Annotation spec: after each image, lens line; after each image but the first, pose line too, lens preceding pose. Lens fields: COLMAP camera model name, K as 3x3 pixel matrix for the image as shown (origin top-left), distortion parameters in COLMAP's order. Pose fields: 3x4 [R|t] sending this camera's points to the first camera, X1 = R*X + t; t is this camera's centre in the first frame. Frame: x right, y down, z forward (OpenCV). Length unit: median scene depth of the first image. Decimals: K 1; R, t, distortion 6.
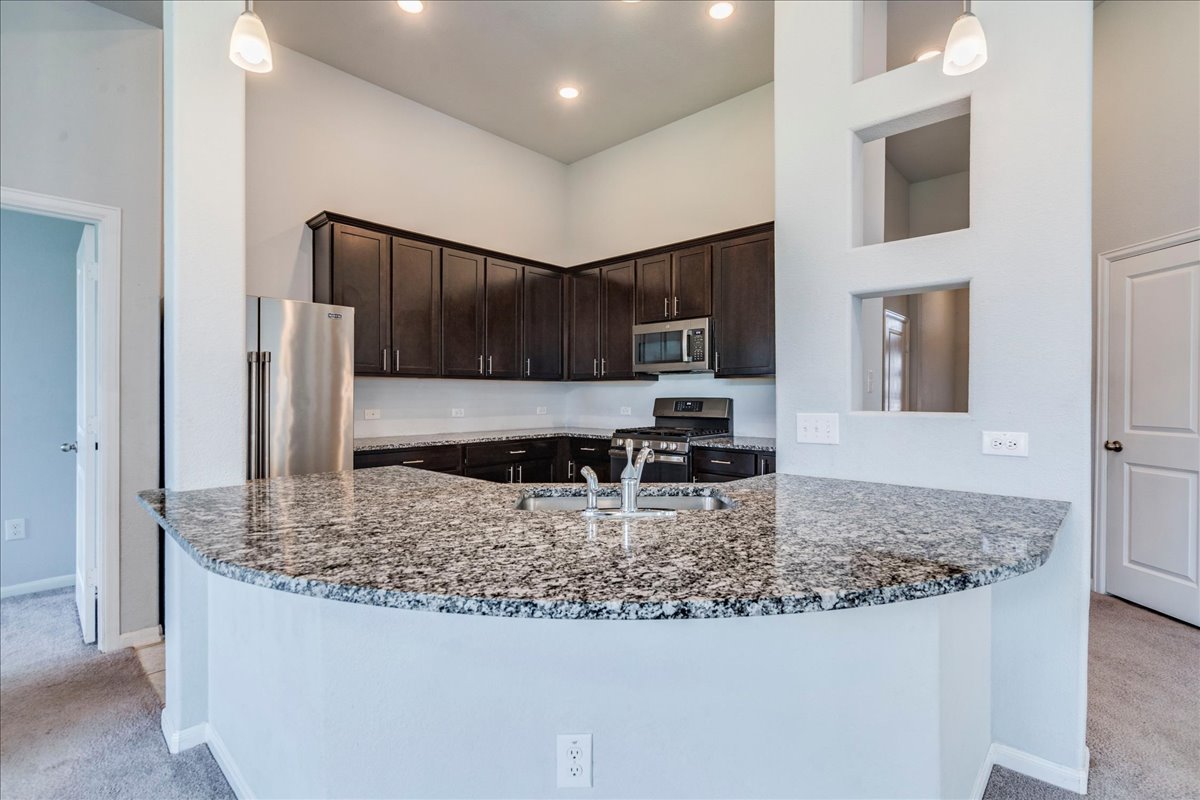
lens RADIAL K [[555.0, 0, 603.4], [0, 555.0, 395.7], [0, 0, 1]] dist [-0.003111, 0.001182]
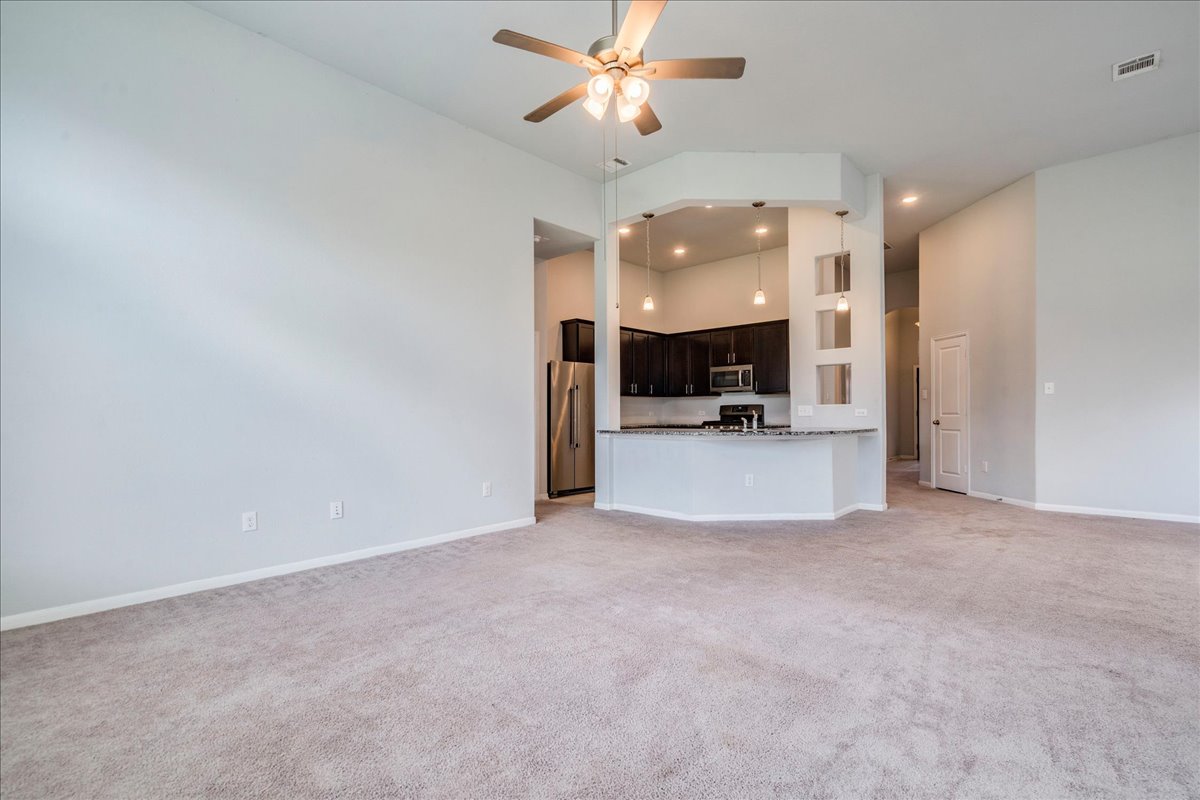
lens RADIAL K [[555.0, 0, 594.4], [0, 555.0, 409.0], [0, 0, 1]] dist [-0.003111, 0.001182]
pose [[0.999923, -0.009228, -0.008255, -0.355469], [0.009152, 0.999915, -0.009257, 0.033084], [0.008339, 0.009180, 0.999923, -0.978097]]
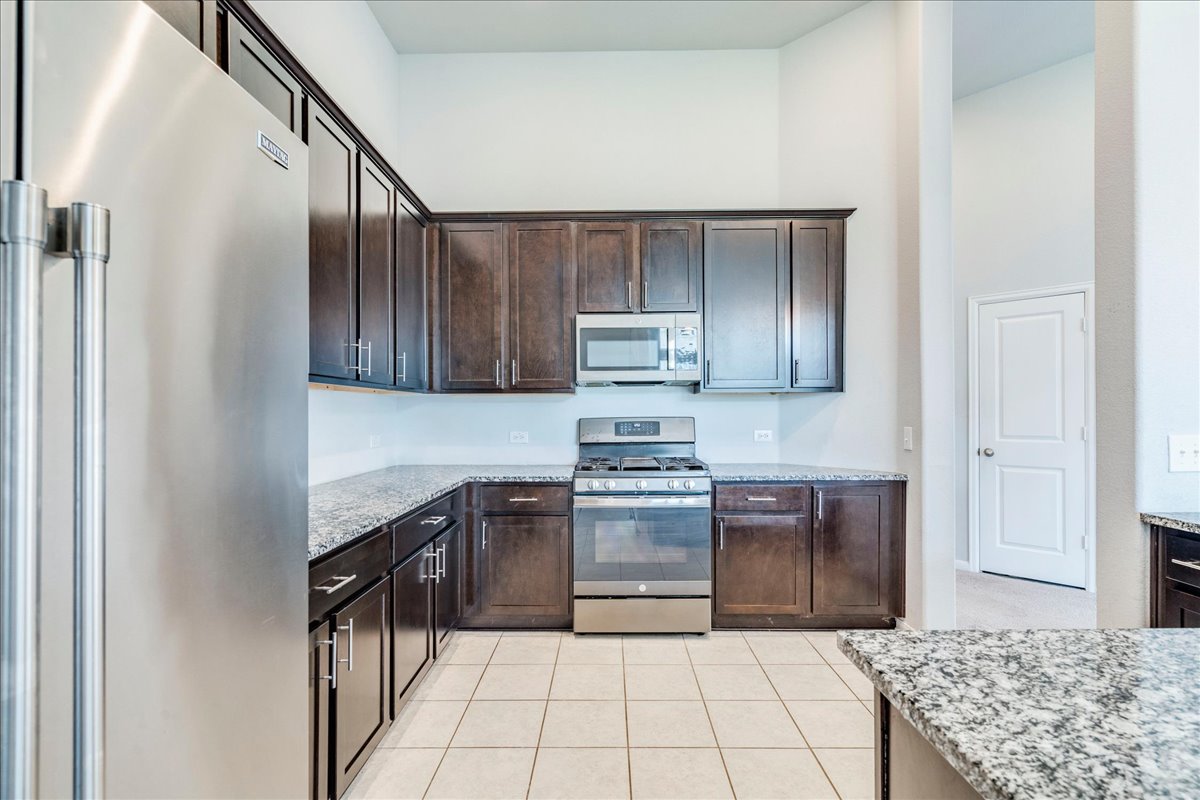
lens RADIAL K [[555.0, 0, 602.8], [0, 555.0, 407.7], [0, 0, 1]] dist [-0.003111, 0.001182]
pose [[0.739655, -0.000030, 0.672986, -0.421550], [0.006818, 0.999949, -0.007449, -0.004462], [-0.672952, 0.010099, 0.739617, 0.497771]]
